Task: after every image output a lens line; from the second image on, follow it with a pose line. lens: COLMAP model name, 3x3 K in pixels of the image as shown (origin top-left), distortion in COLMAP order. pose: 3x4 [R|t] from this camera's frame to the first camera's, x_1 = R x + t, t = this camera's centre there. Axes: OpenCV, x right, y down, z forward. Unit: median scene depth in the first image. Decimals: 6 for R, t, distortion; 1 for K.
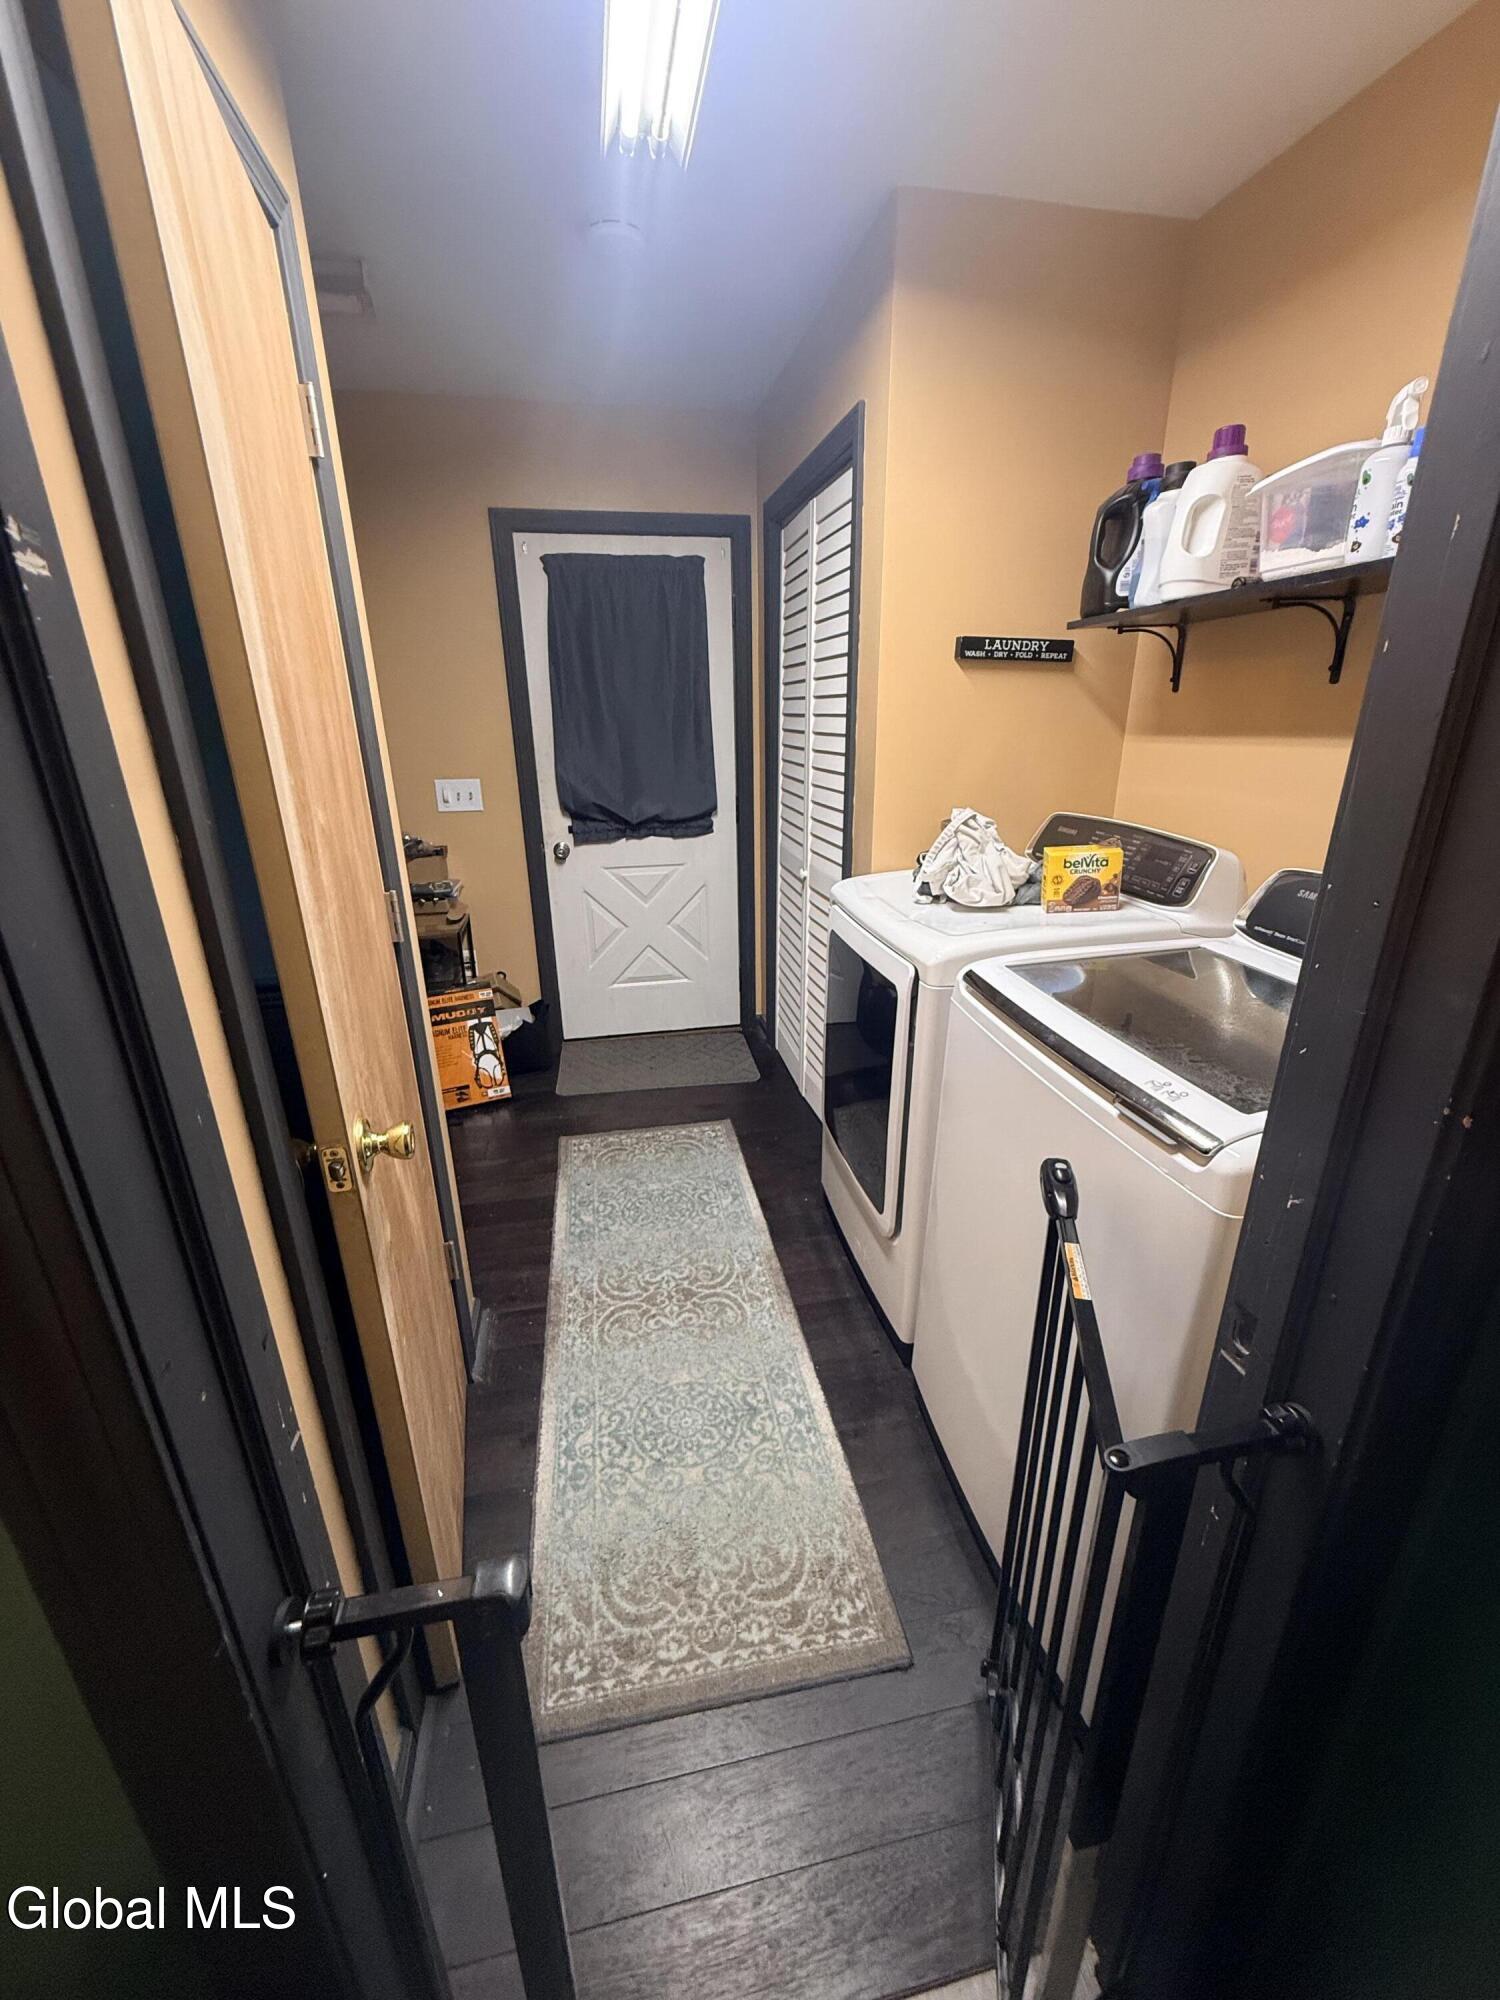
lens RADIAL K [[801.2, 0, 755.1], [0, 801.2, 1002.3], [0, 0, 1]] dist [0.002832, 0.000419]
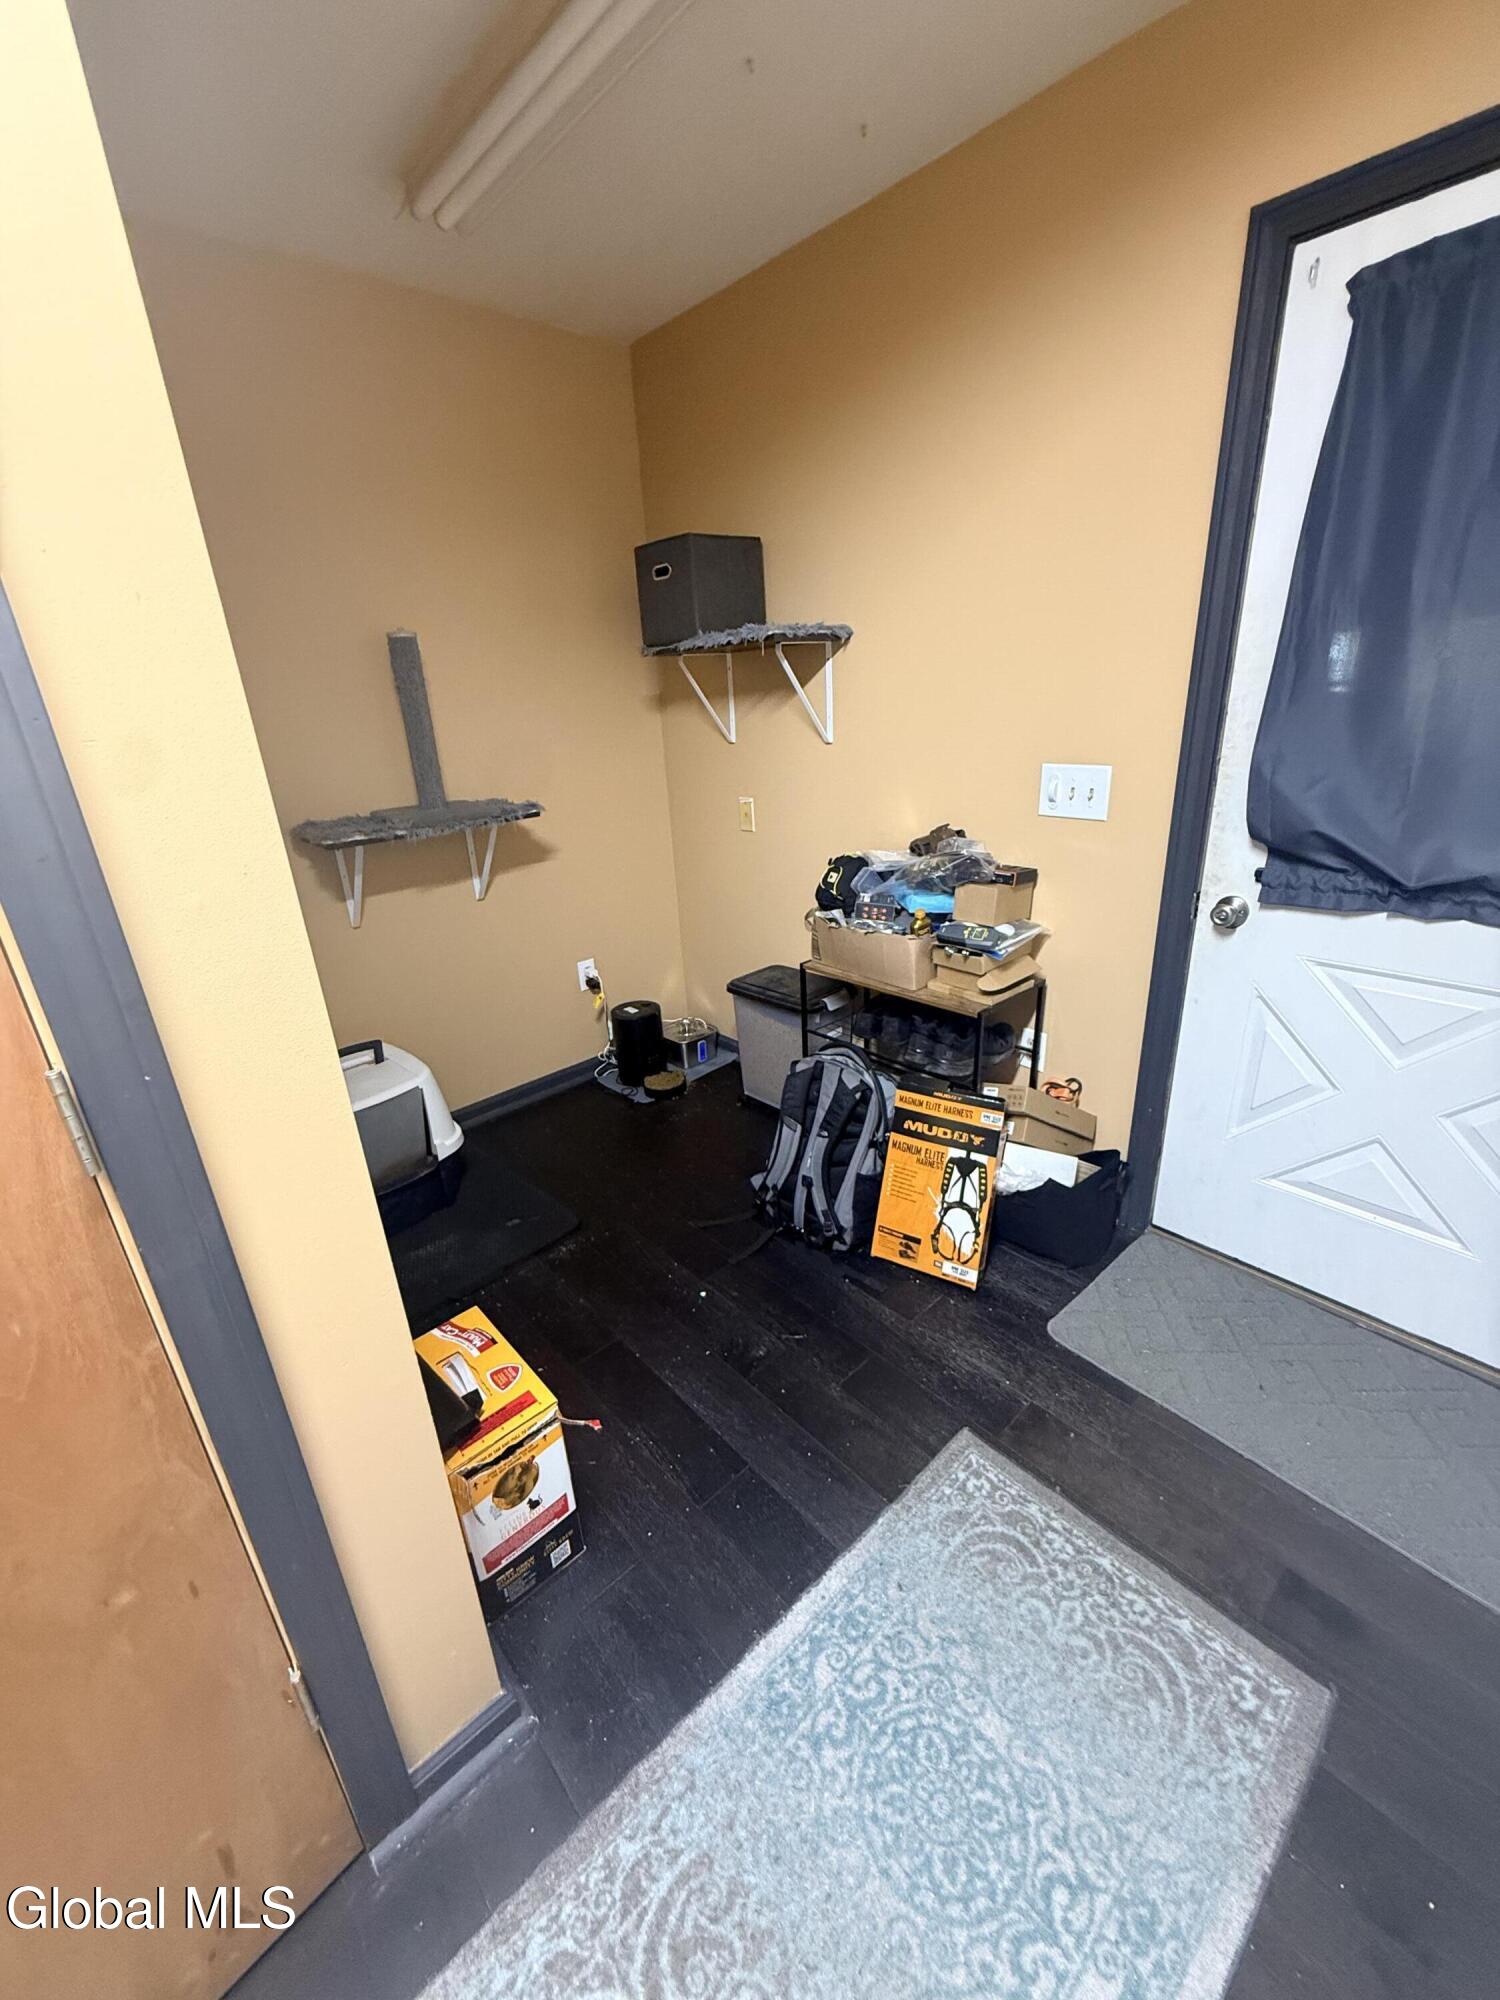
lens RADIAL K [[801.2, 0, 742.3], [0, 801.2, 992.7], [0, 0, 1]] dist [0.002832, 0.000419]
pose [[0.503329, 0.289831, -0.814038, 0.039115], [-0.245606, 0.951200, 0.186806, -0.164481], [0.828455, 0.105908, 0.549951, 0.475309]]
